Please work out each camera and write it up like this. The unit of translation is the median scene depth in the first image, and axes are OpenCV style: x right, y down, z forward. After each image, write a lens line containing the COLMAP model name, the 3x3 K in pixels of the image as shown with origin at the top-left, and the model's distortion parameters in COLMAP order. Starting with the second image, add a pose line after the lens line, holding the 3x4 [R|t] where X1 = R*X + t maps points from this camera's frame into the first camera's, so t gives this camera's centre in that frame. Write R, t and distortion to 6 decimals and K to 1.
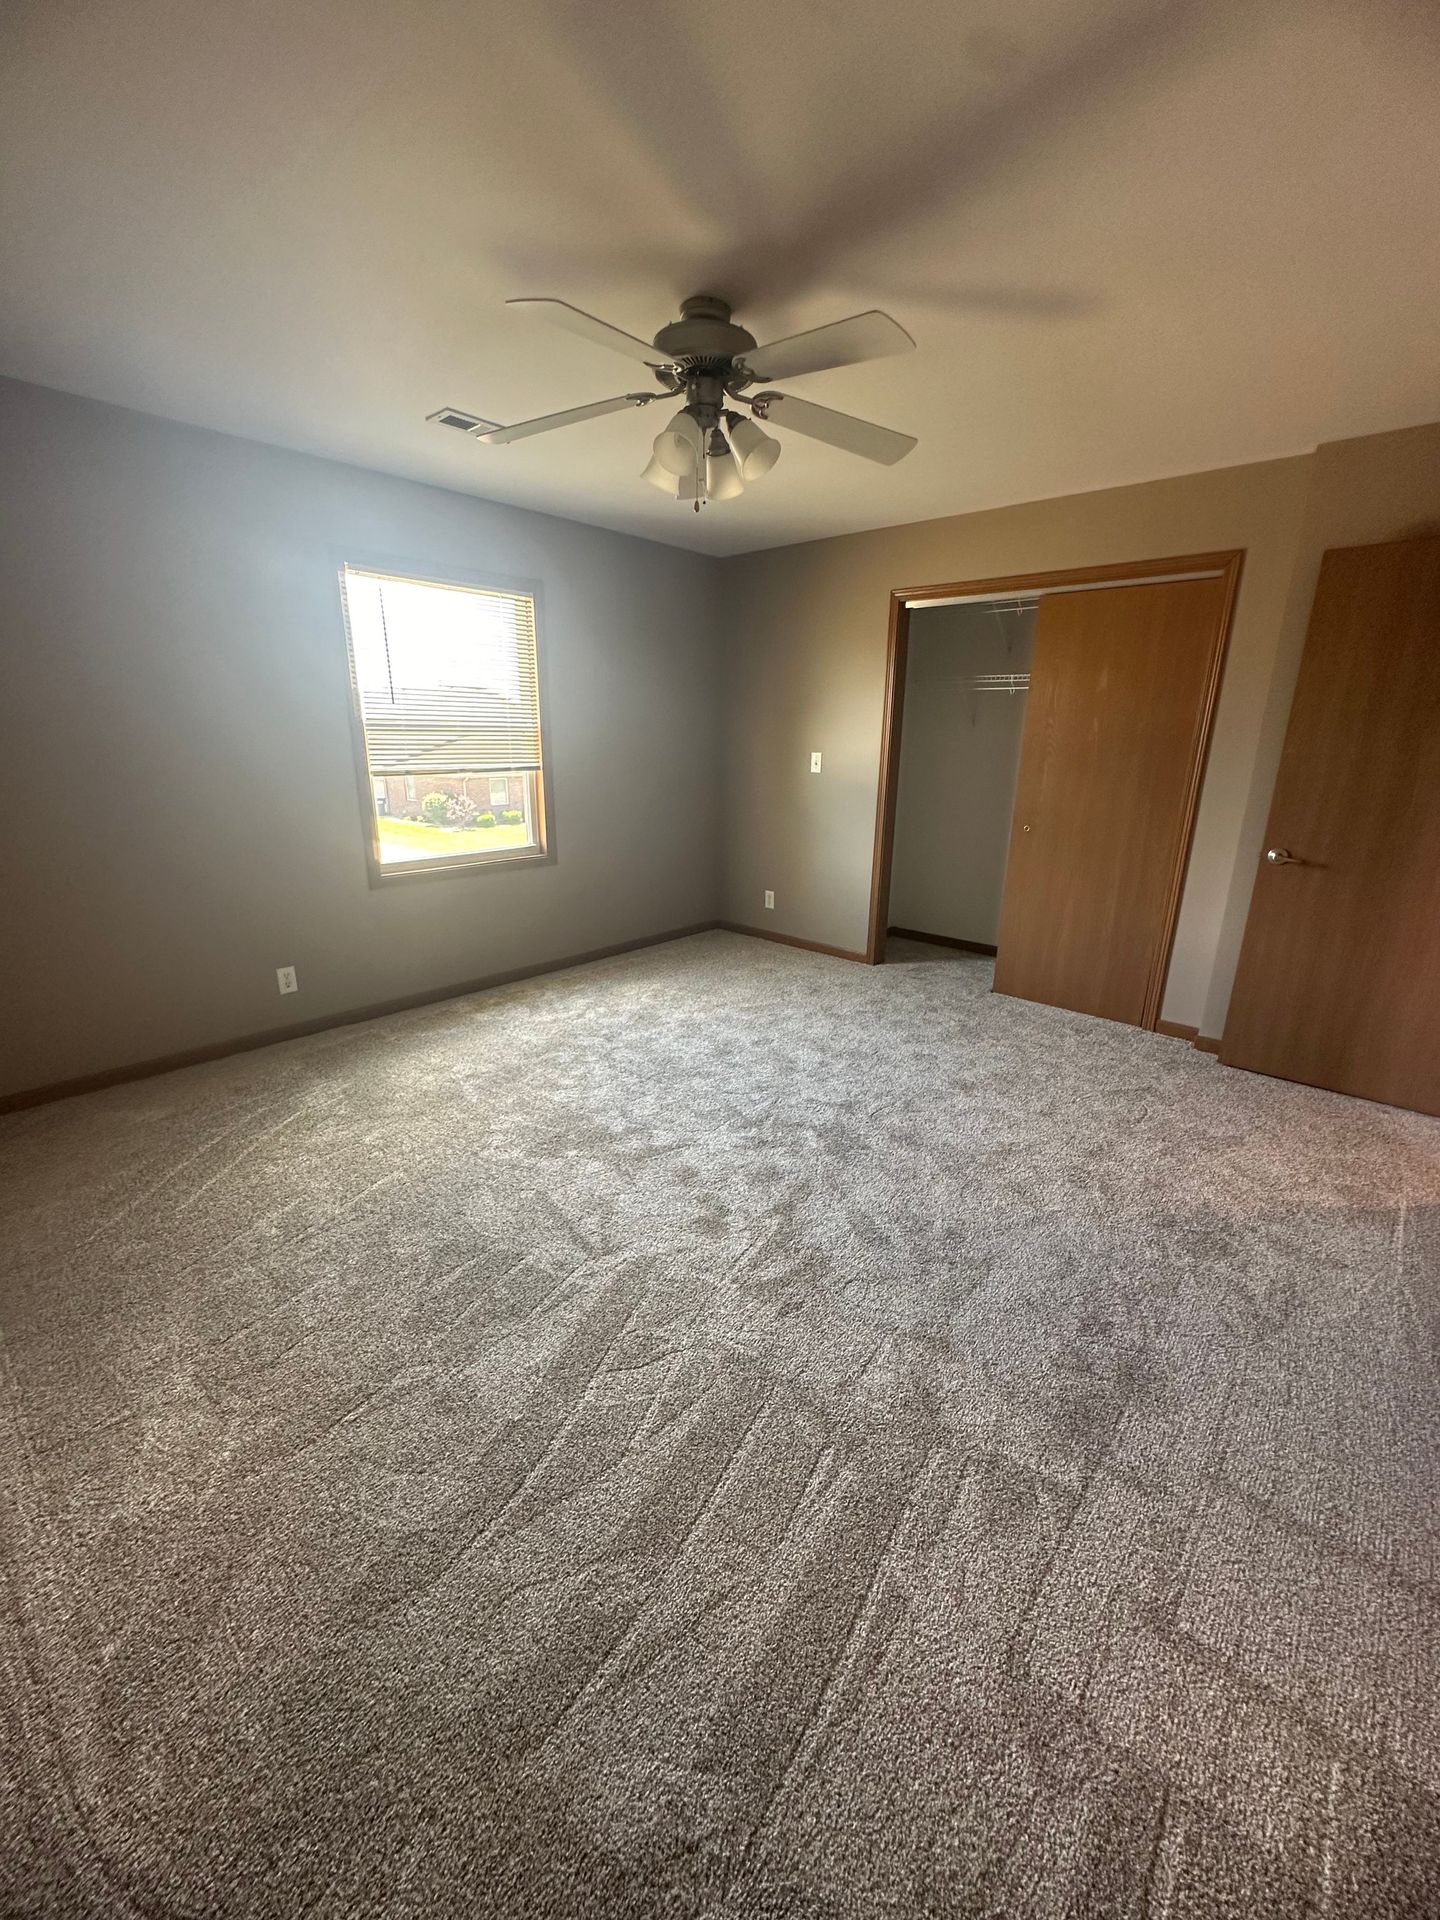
lens RADIAL K [[769.7, 0, 730.4], [0, 769.7, 953.5], [0, 0, 1]] dist [0.004012, 0.000373]
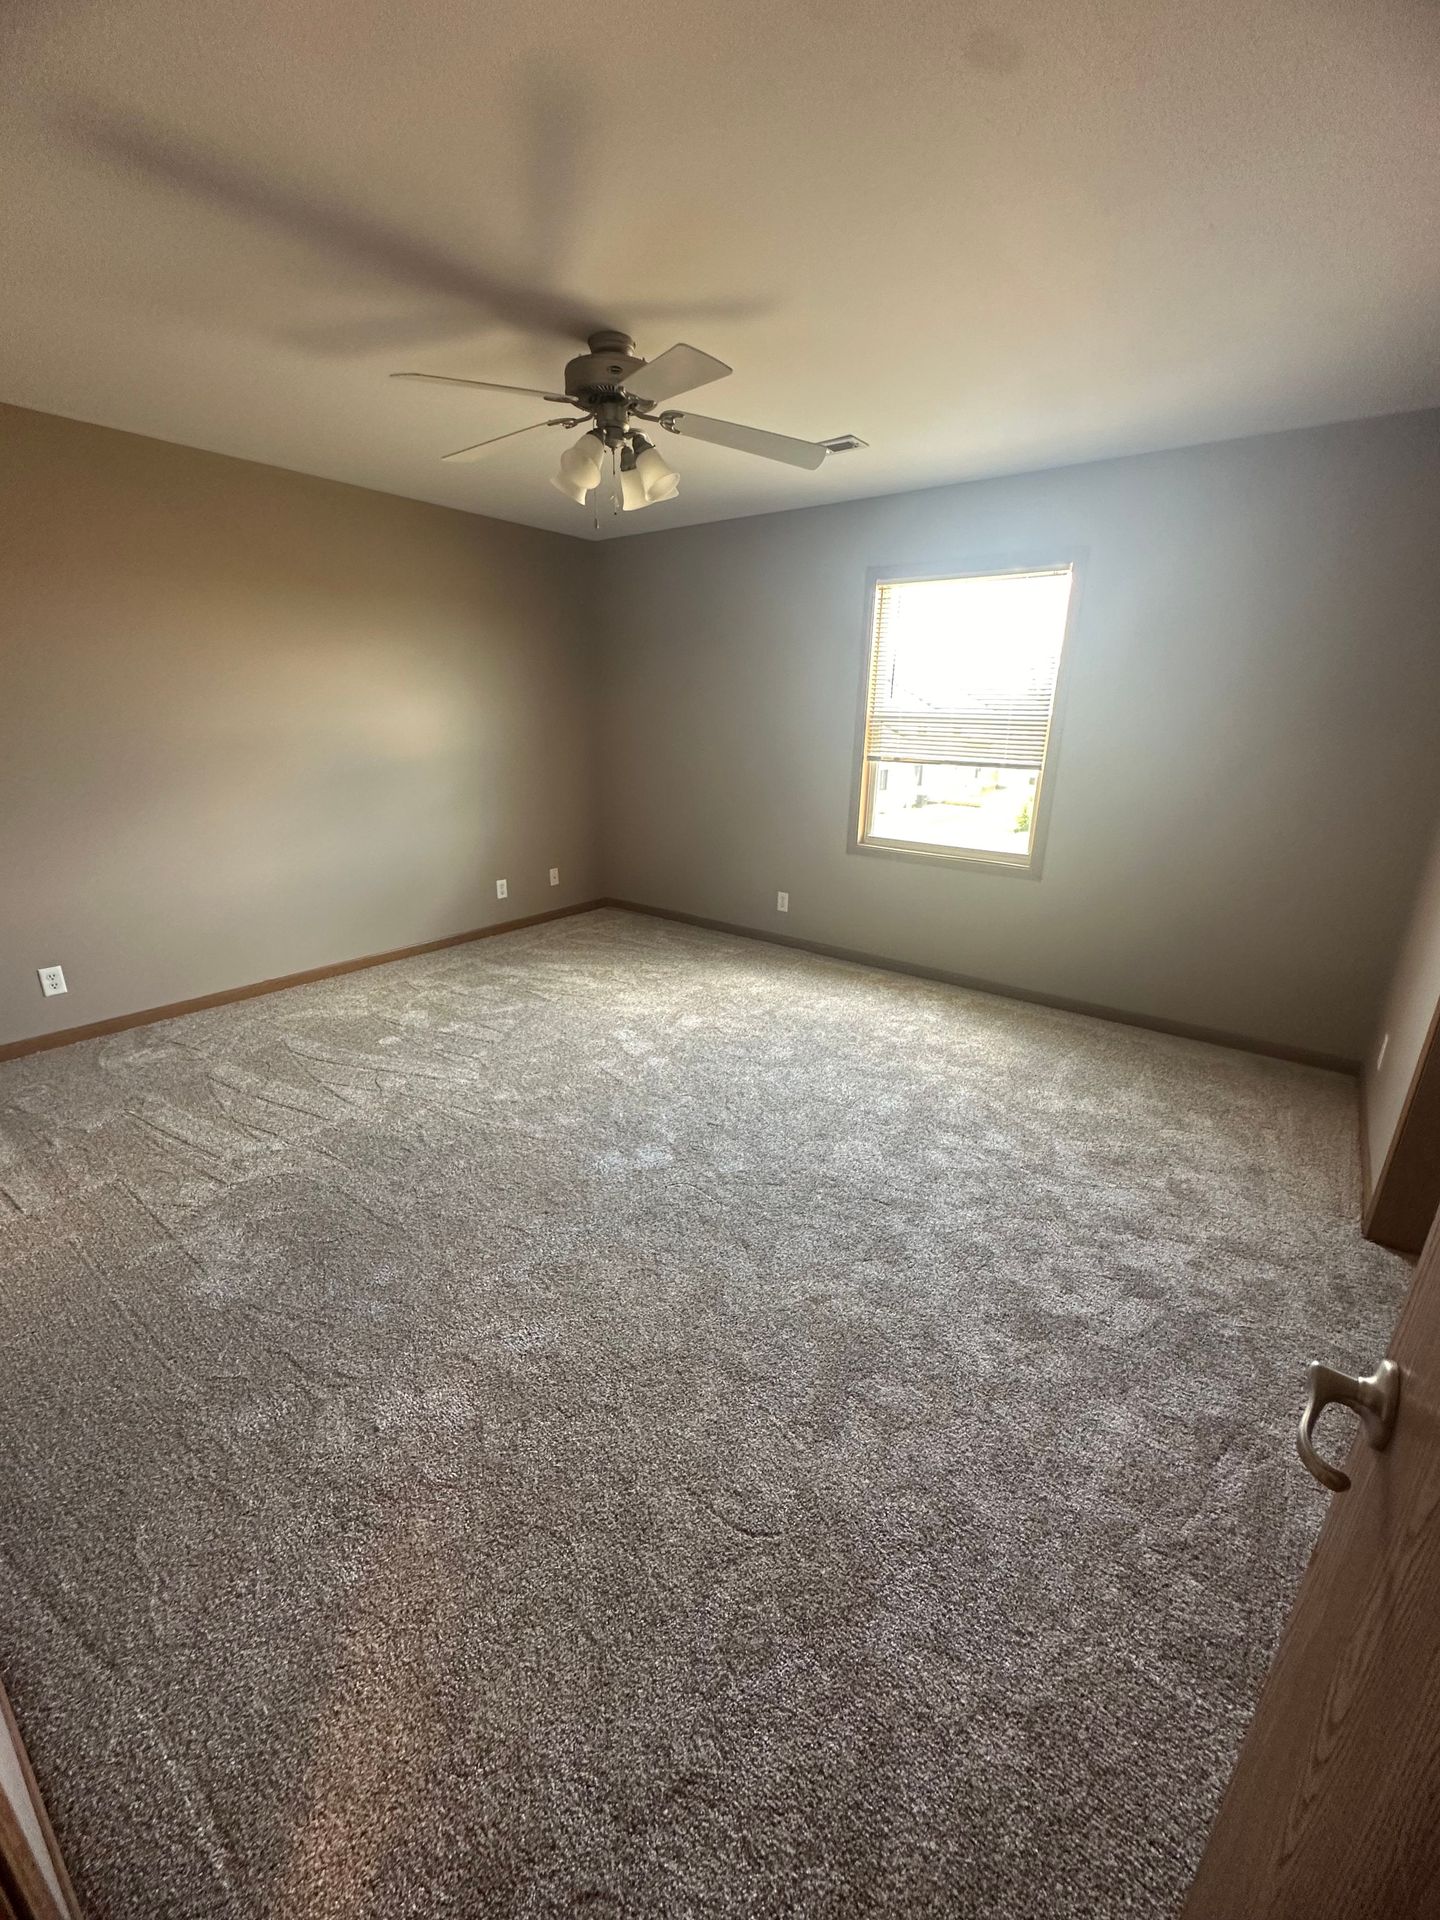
lens RADIAL K [[769.7, 0, 718.9], [0, 769.7, 959.3], [0, 0, 1]] dist [0.004012, 0.000373]
pose [[0.074904, 0.301015, -0.950673, 0.655370], [-0.291874, 0.918218, 0.267742, -0.178987], [0.953519, 0.257422, 0.156636, 0.606884]]
